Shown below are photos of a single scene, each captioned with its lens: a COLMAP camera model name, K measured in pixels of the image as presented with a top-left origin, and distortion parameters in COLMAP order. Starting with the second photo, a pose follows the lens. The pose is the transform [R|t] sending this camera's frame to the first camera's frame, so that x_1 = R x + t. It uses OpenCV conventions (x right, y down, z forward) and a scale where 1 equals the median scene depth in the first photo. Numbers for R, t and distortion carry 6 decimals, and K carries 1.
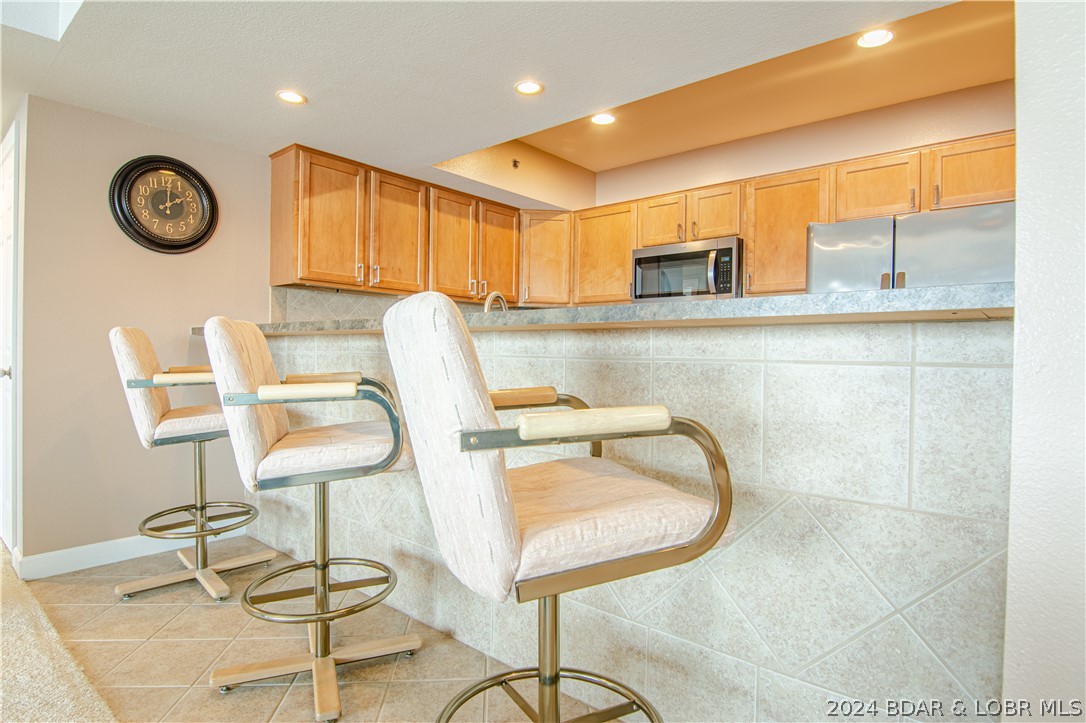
lens RADIAL K [[583.5, 0, 544.3], [0, 583.5, 360.0], [0, 0, 1]] dist [-0.005509, -0.000755]
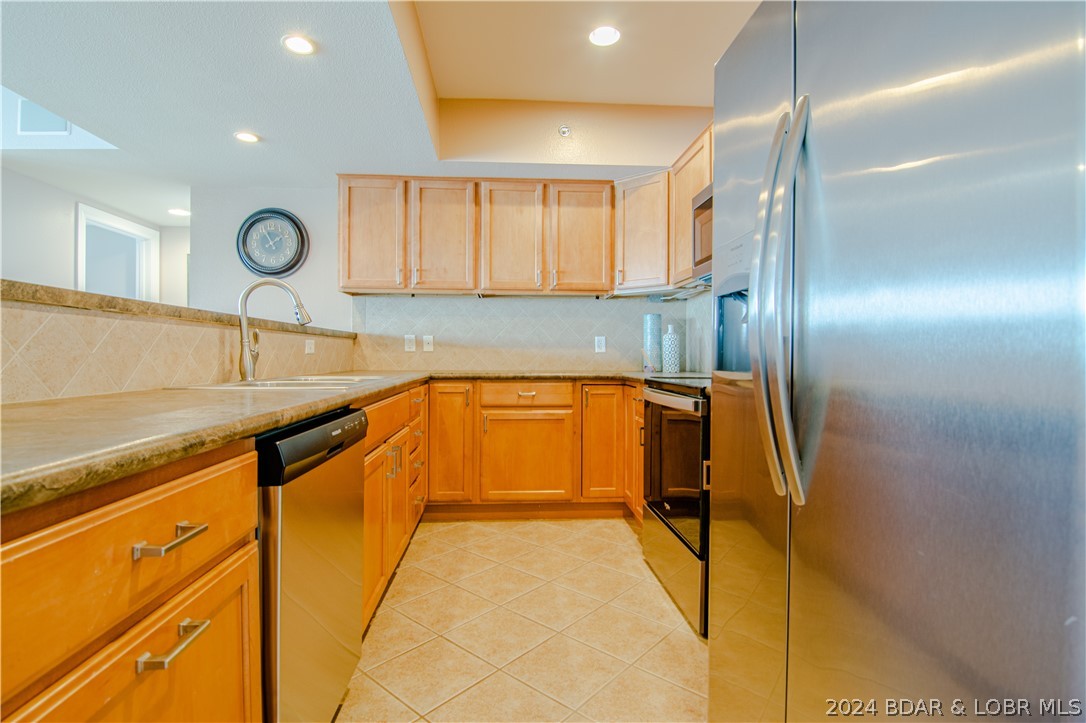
lens RADIAL K [[521.5, 0, 538.2], [0, 521.5, 360.6], [0, 0, 1]] dist [-0.008750, -0.003778]
pose [[0.698522, -0.006478, -0.715559, 0.523646], [0.000108, 0.999960, -0.008948, 0.014597], [0.715588, 0.006173, 0.698495, 0.477614]]
